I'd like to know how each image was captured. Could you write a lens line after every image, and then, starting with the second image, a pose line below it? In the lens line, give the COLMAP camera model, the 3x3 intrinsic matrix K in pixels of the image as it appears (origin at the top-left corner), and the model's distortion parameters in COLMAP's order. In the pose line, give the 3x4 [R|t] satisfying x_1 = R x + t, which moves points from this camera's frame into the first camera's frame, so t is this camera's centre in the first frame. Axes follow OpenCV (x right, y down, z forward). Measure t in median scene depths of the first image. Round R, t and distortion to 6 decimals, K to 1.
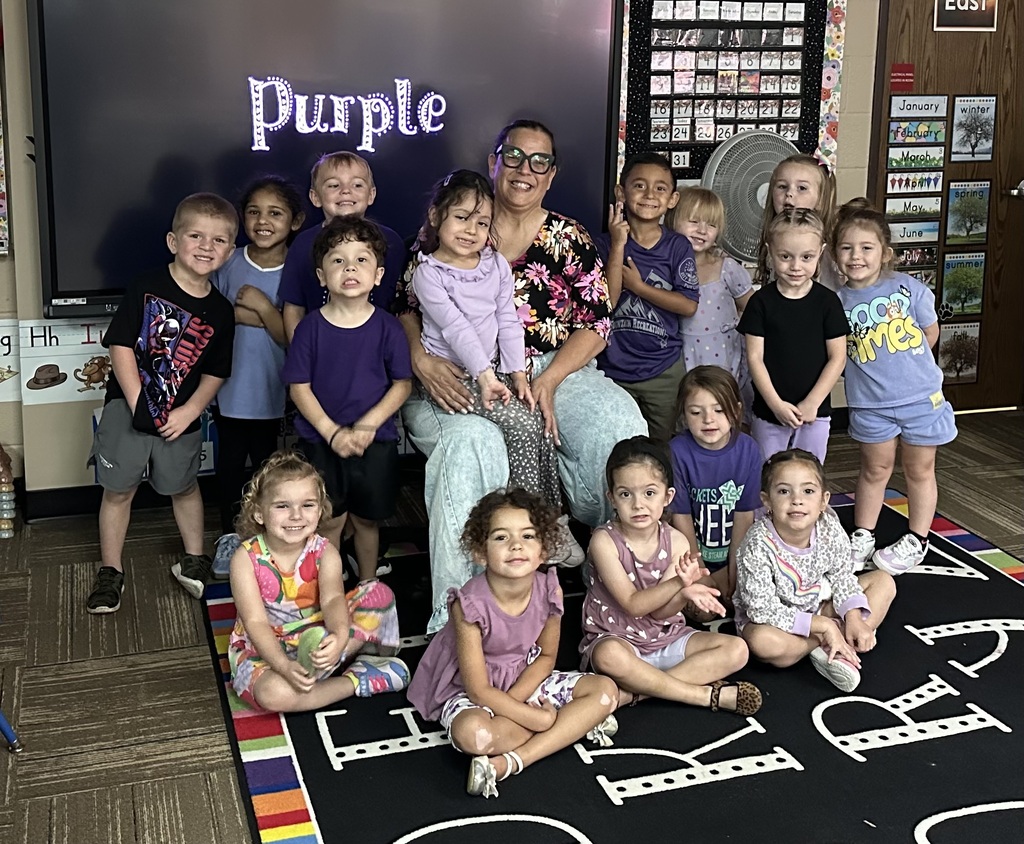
lens RADIAL K [[1313.2, 0, 566.3], [0, 1313.2, 288.4], [0, 0, 1]] dist [0.132014, 0.000000]
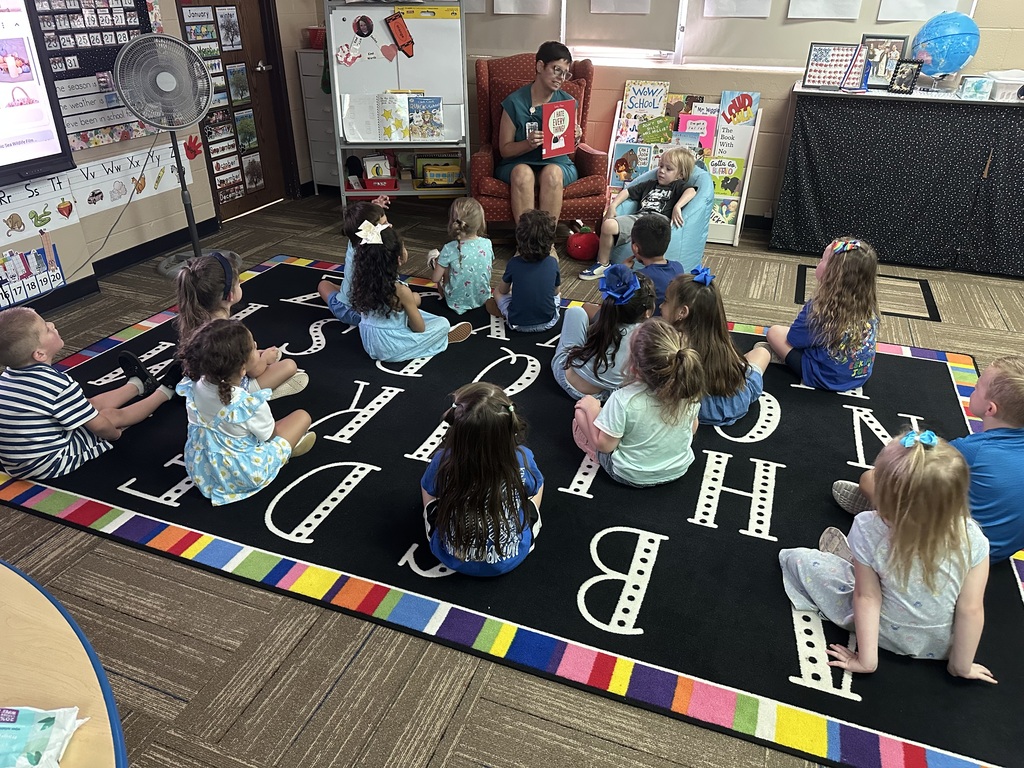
lens RADIAL K [[721.1, 0, 523.8], [0, 721.1, 394.5], [0, 0, 1]] dist [-0.008564, -0.009915]
pose [[0.638508, -0.385736, 0.665969, -0.236335], [0.129323, 0.906799, 0.401237, -0.021492], [-0.758672, -0.170068, 0.628883, 0.111477]]
